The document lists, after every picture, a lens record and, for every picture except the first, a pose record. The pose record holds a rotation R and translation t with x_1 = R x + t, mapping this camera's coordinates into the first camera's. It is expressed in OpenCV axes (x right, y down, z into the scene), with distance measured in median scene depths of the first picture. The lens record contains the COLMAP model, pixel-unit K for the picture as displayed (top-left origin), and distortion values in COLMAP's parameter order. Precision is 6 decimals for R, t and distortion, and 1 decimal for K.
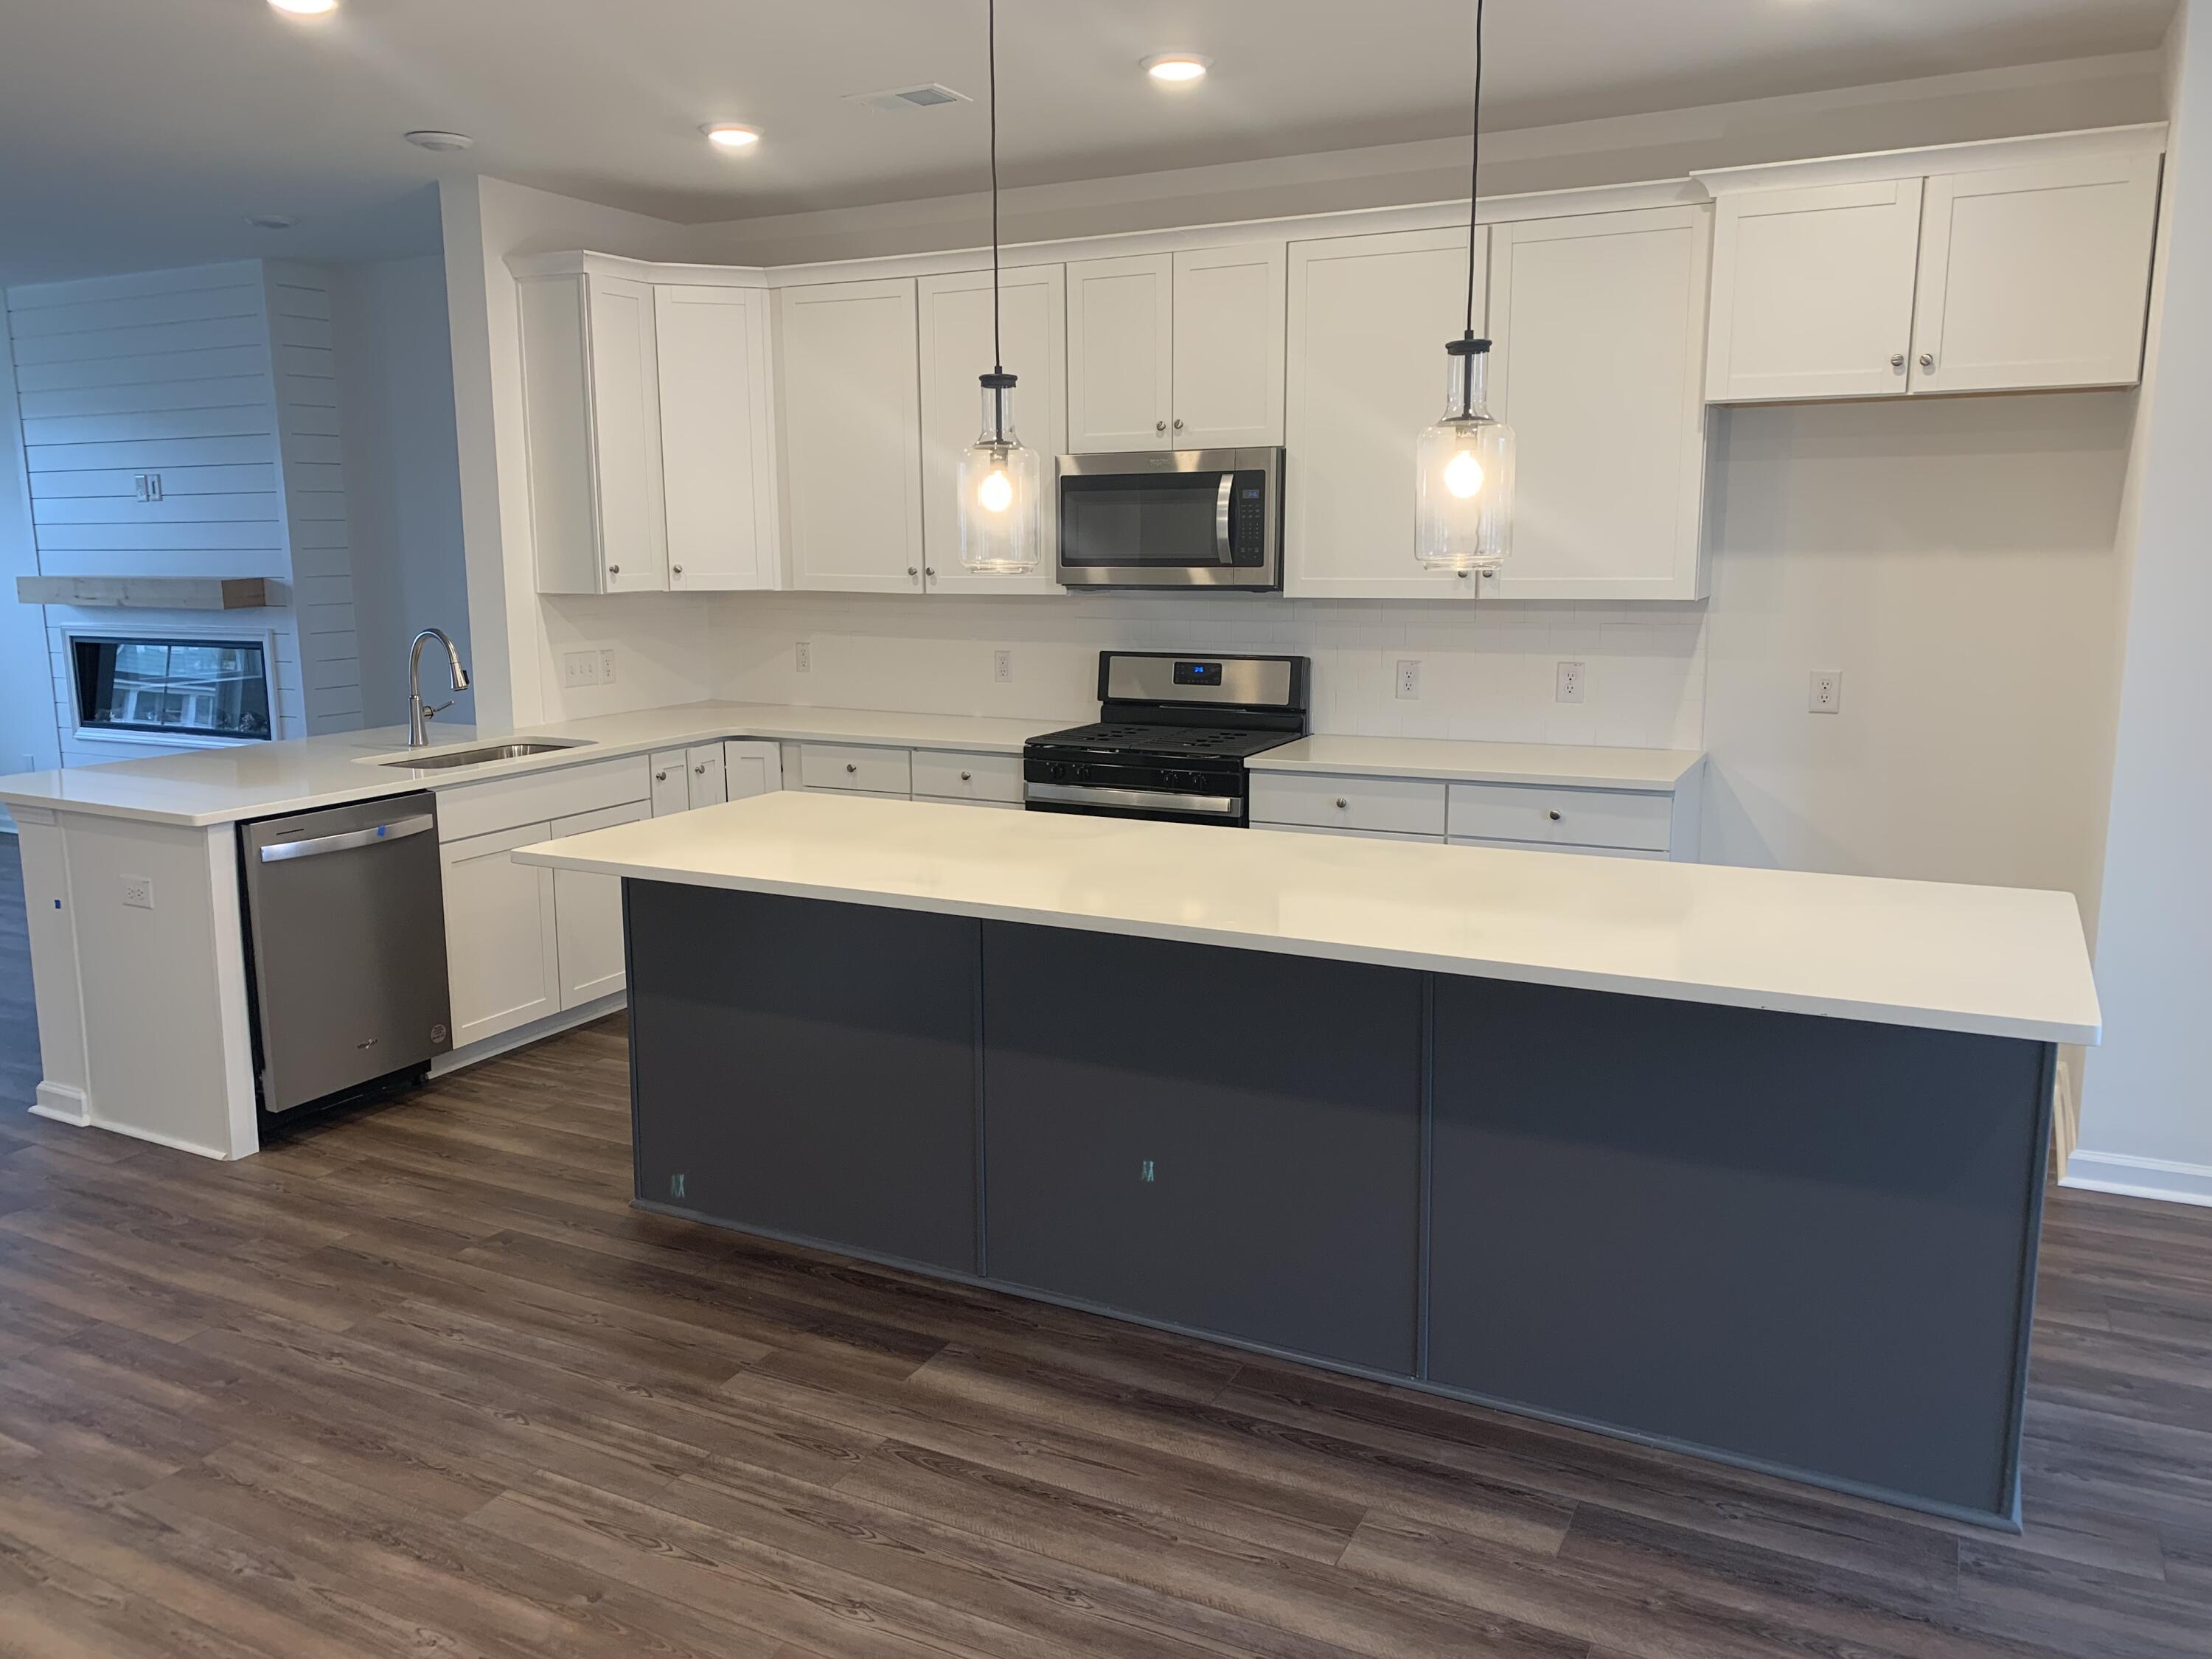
lens RADIAL K [[1682.0, 0, 1106.0], [0, 1682.0, 829.5], [0, 0, 1]] dist [0.042568, -0.004113]
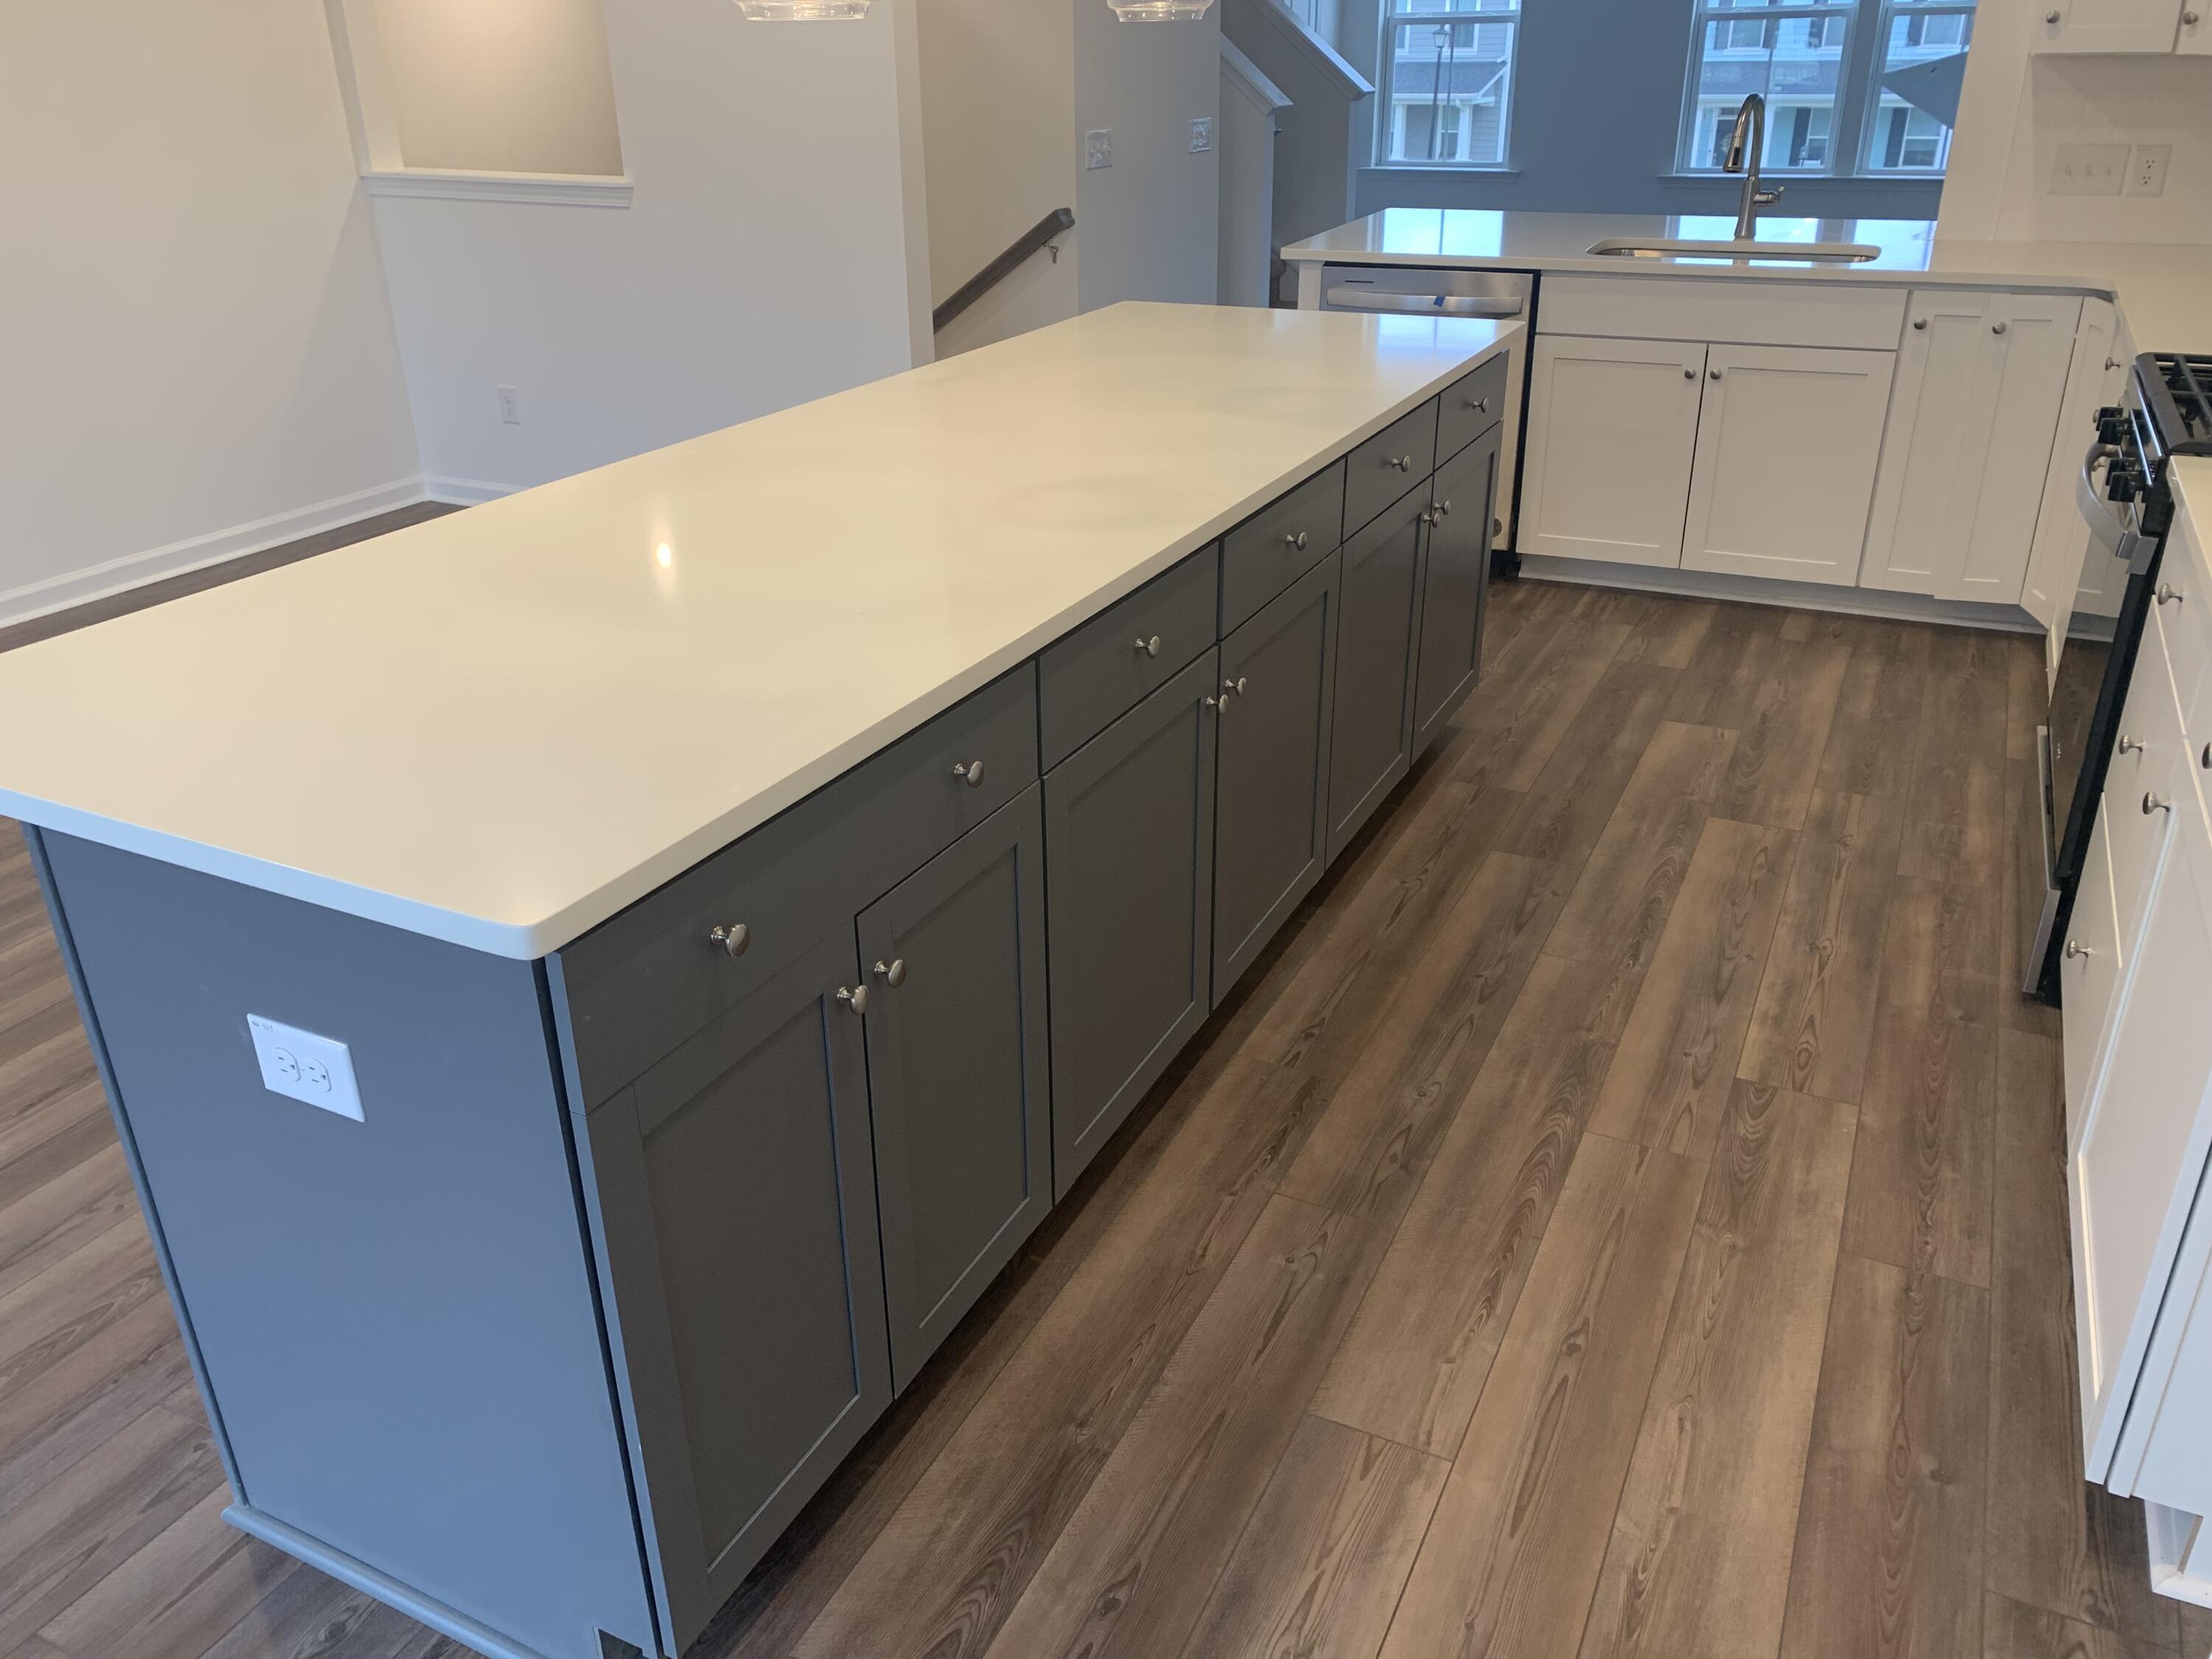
lens RADIAL K [[1682.0, 0, 1106.0], [0, 1682.0, 829.5], [0, 0, 1]] dist [0.042568, -0.004113]
pose [[0.021691, 0.429639, -0.902740, 0.571972], [-0.159113, 0.892928, 0.421145, -0.104126], [0.987022, 0.134503, 0.087730, 0.681338]]
